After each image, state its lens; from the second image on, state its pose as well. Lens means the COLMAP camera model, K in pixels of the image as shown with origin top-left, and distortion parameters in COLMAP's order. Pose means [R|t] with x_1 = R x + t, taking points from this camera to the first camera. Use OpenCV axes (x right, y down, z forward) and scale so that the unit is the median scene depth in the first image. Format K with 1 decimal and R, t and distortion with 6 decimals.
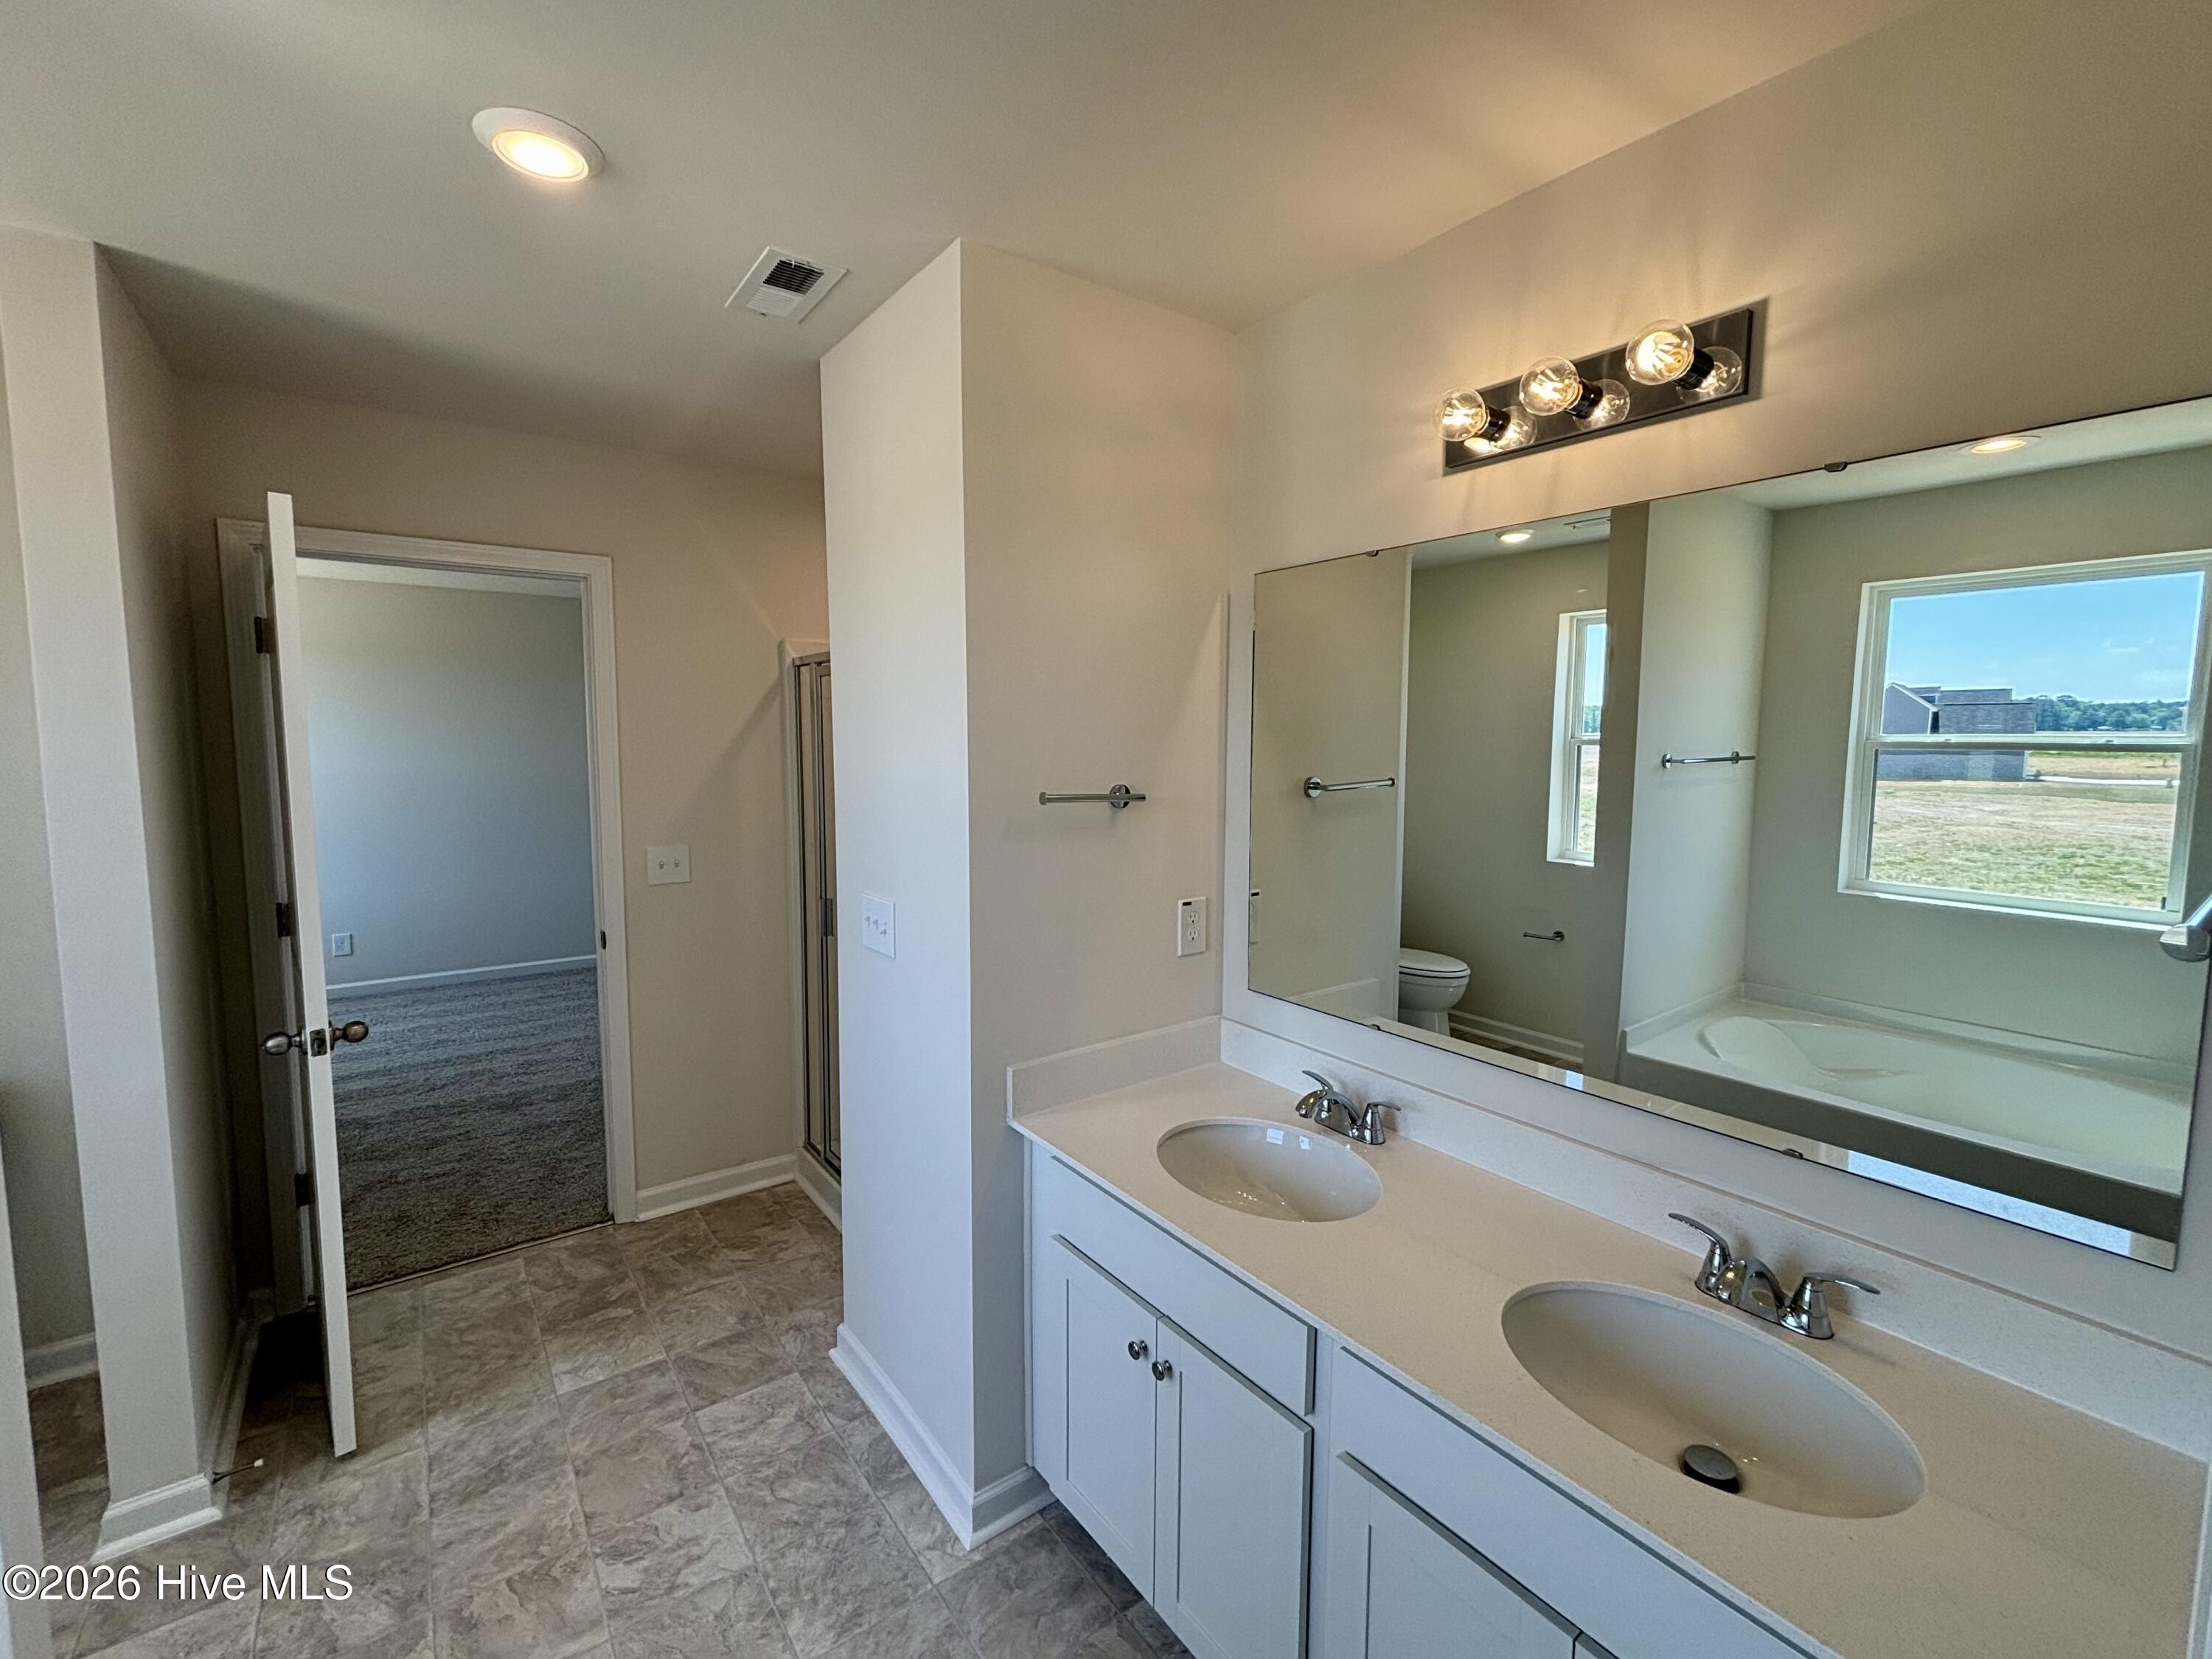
lens RADIAL K [[944.8, 0, 1100.4], [0, 944.8, 823.2], [0, 0, 1]] dist [-0.000071, -0.000120]
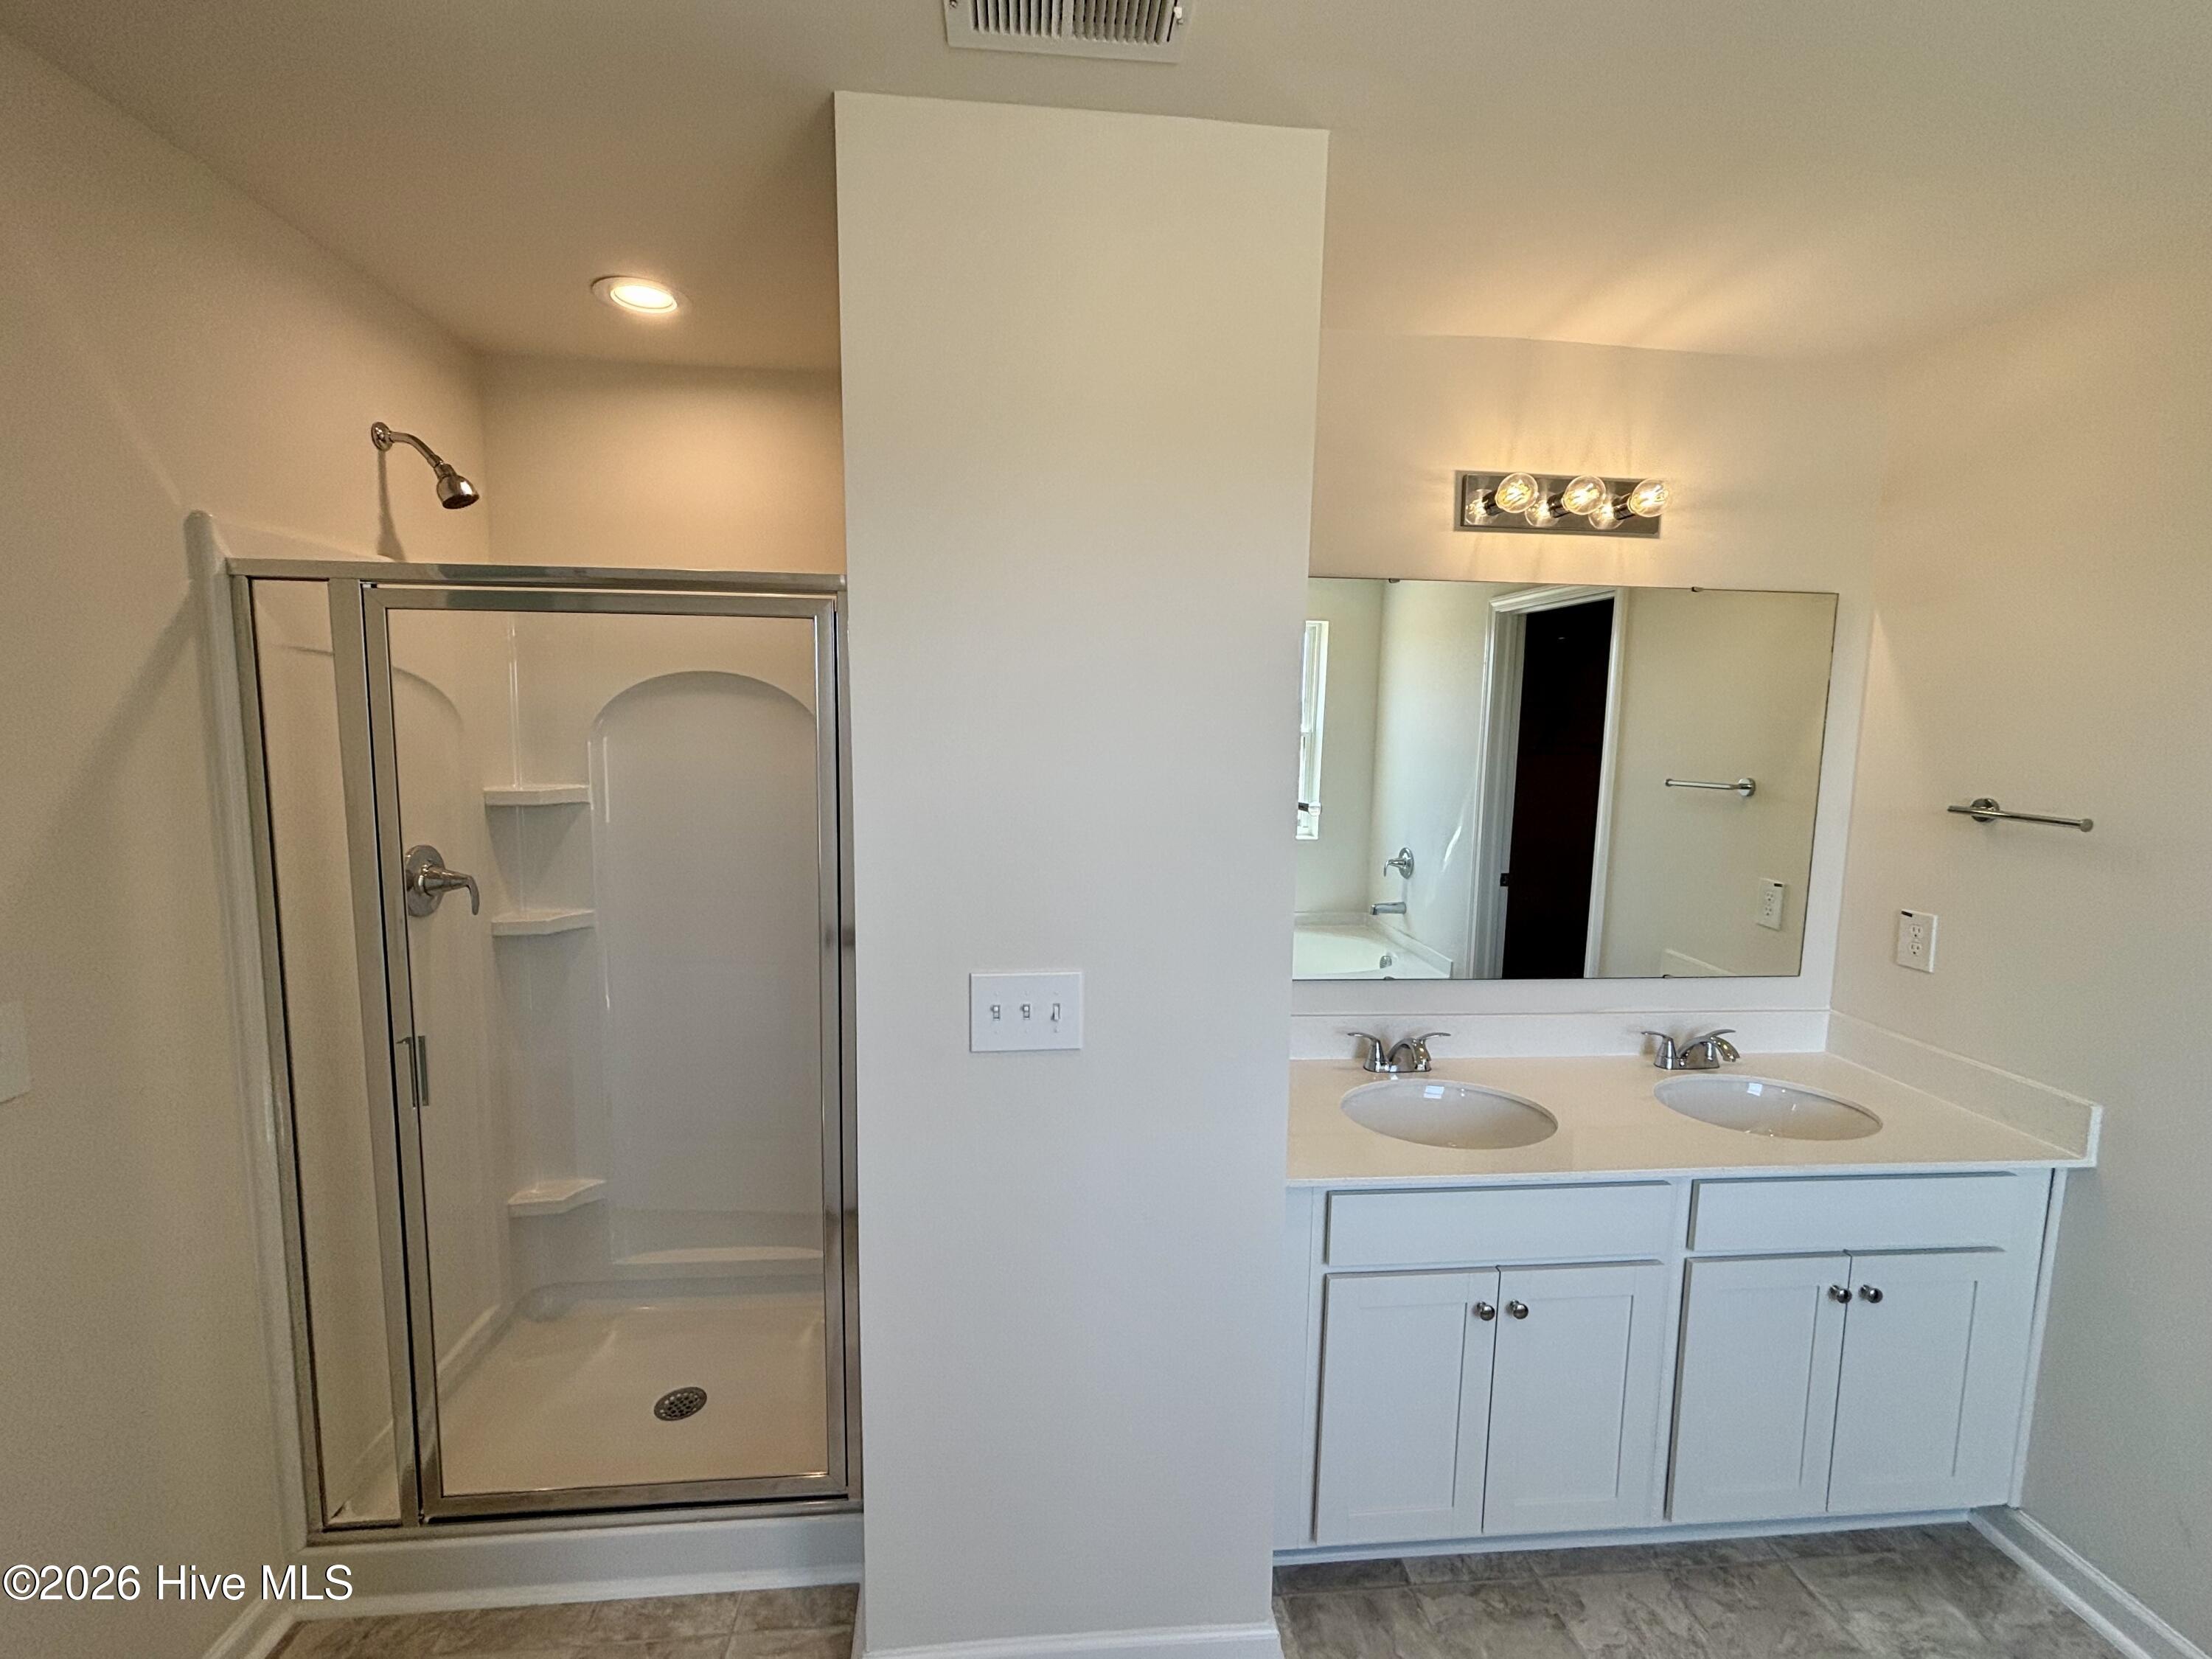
lens RADIAL K [[944.8, 0, 1100.4], [0, 944.8, 823.2], [0, 0, 1]] dist [-0.000071, -0.000120]
pose [[0.521812, -0.080061, 0.849295, -0.953974], [0.067131, 0.996353, 0.052678, -0.069957], [-0.850415, 0.029526, 0.525284, 0.715528]]
